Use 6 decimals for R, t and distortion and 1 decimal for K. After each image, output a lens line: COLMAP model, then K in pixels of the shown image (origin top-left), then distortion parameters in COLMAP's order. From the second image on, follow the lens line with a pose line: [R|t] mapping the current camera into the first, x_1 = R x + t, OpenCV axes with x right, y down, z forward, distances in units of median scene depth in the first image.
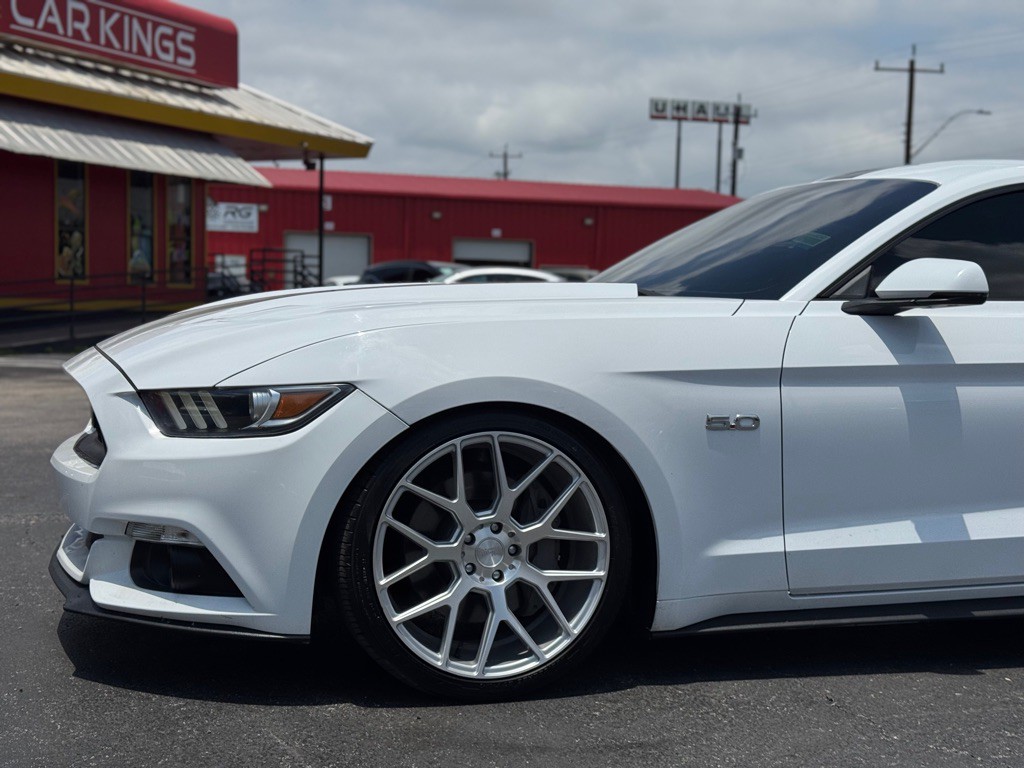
lens RADIAL K [[1427.2, 0, 512.0], [0, 1427.2, 384.0], [0, 0, 1]] dist [0.199859, -0.430423]
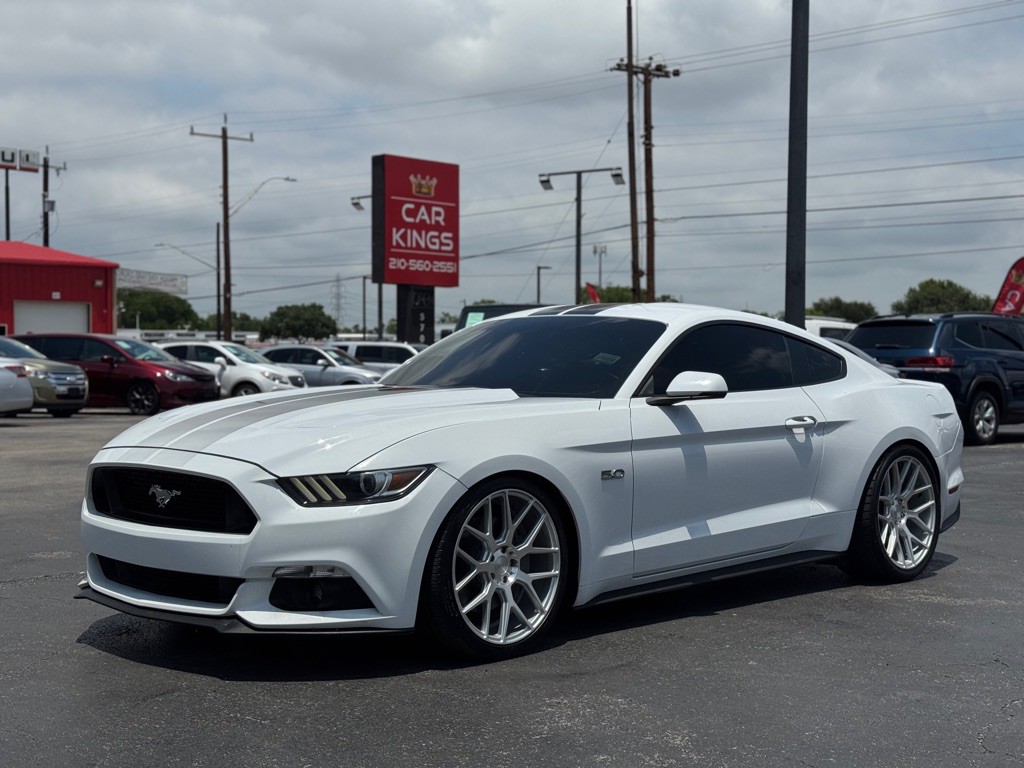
lens RADIAL K [[1427.2, 0, 512.0], [0, 1427.2, 384.0], [0, 0, 1]] dist [0.199859, -0.430423]
pose [[0.882298, -0.031517, 0.469635, -0.677857], [0.047154, 0.998655, -0.021569, -0.044661], [-0.468323, 0.041175, 0.882597, -0.384810]]
